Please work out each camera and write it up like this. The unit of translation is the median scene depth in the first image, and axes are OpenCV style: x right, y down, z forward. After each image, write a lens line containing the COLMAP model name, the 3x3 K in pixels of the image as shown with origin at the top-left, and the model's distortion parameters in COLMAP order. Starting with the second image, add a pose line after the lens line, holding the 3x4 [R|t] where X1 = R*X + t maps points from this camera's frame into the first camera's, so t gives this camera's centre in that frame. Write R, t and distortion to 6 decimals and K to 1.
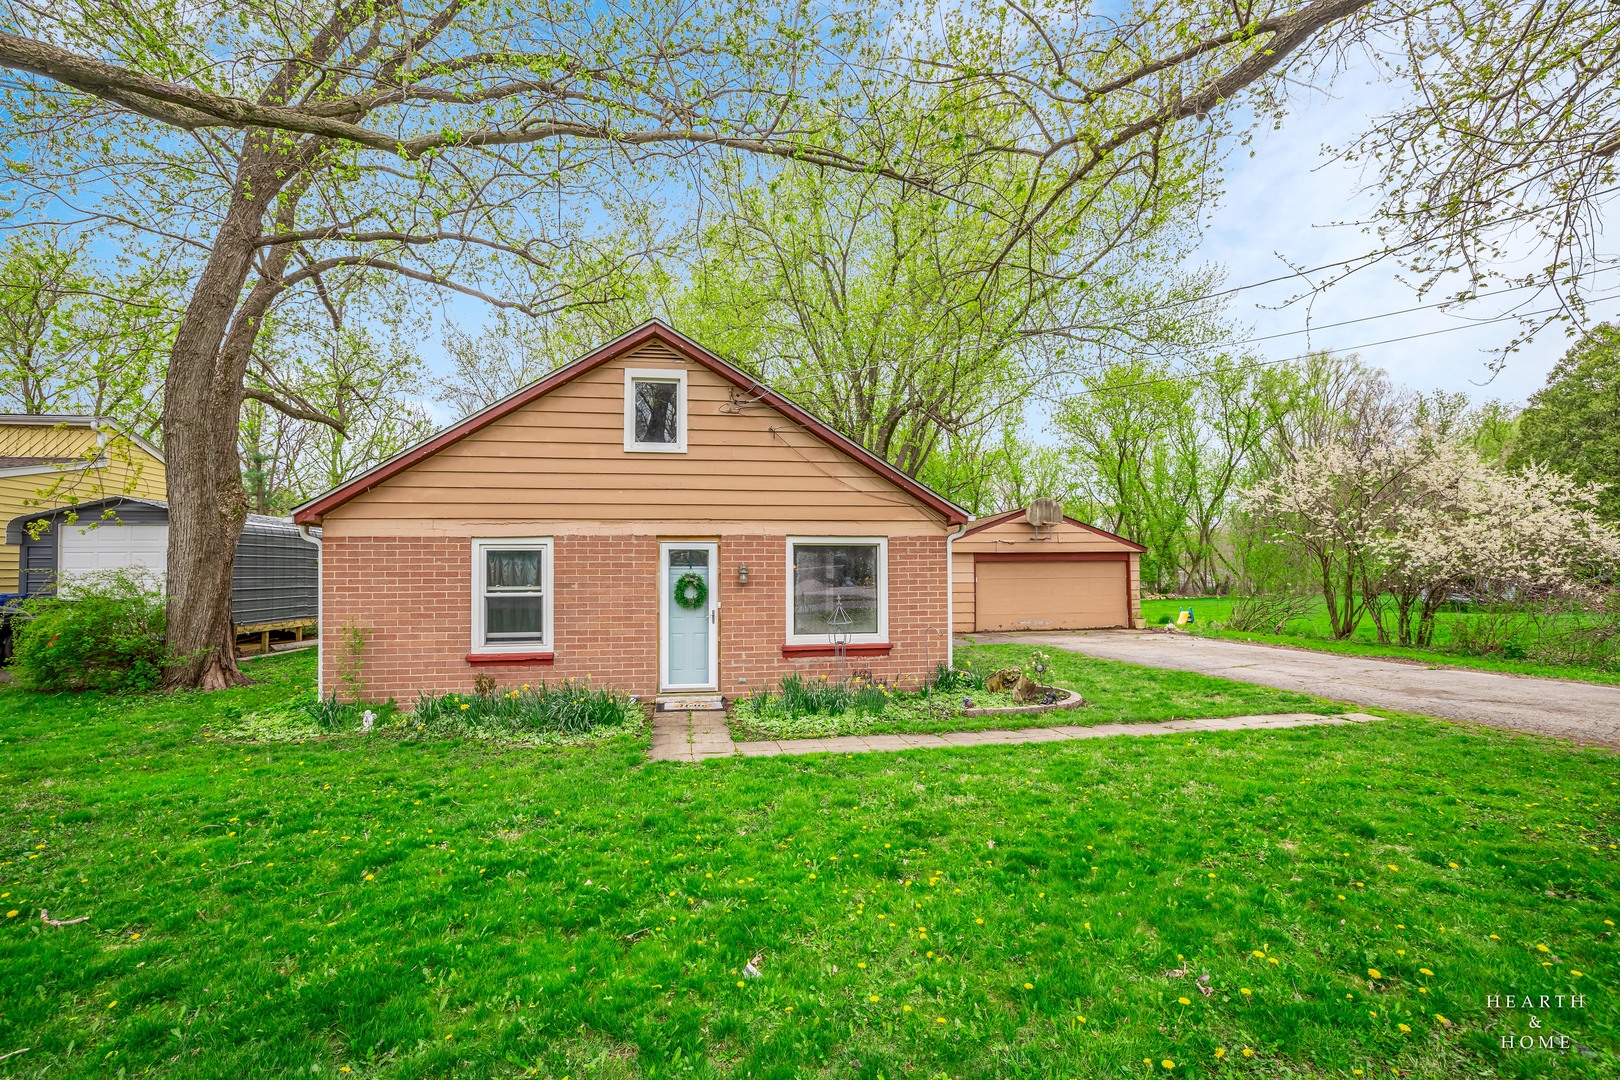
lens RADIAL K [[700.8, 0, 810.0], [0, 700.8, 540.0], [0, 0, 1]] dist [-0.001082, 0.000220]
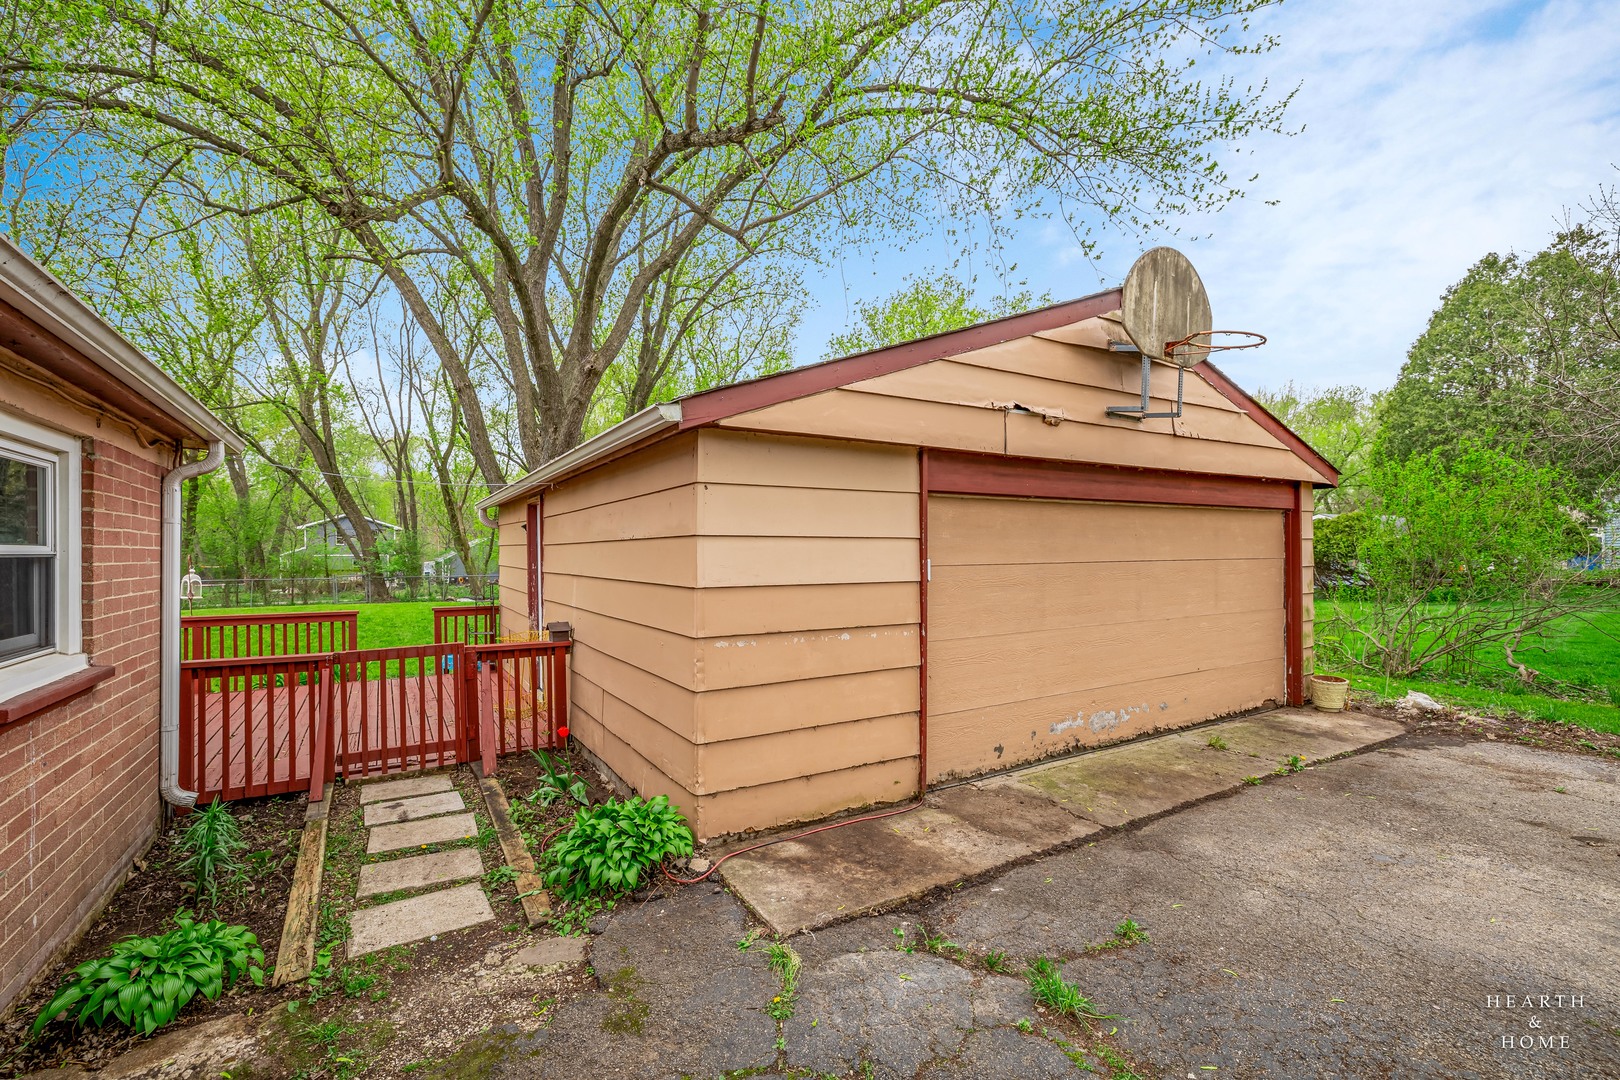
lens RADIAL K [[700.8, 0, 810.0], [0, 700.8, 540.0], [0, 0, 1]] dist [-0.001082, 0.000220]
pose [[0.926483, 0.003692, 0.376319, 0.224078], [-0.013027, 0.999667, 0.022263, 0.081831], [-0.376111, -0.025529, 0.926223, 1.555920]]
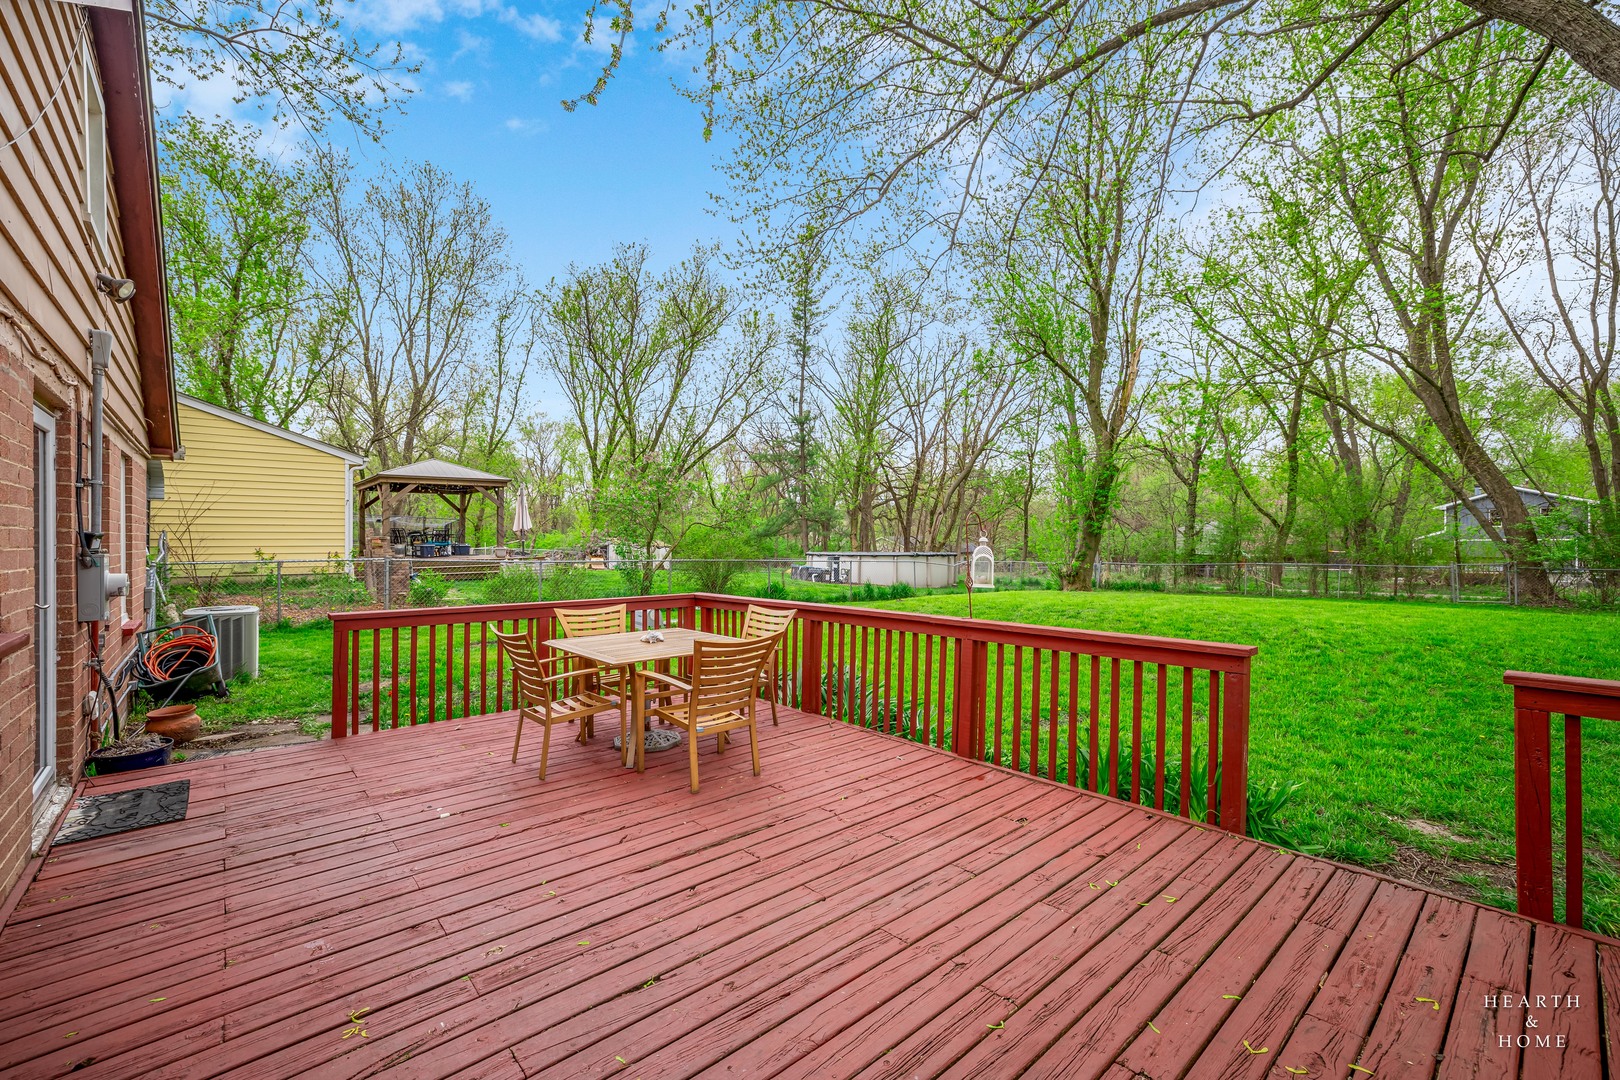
lens RADIAL K [[633.5, 0, 810.0], [0, 633.5, 540.0], [0, 0, 1]] dist [0.000067, 0.000181]
pose [[0.500050, 0.000246, -0.865996, 0.189328], [0.035461, 0.999155, 0.020760, 0.122181], [0.865270, -0.041090, 0.499619, 2.090495]]
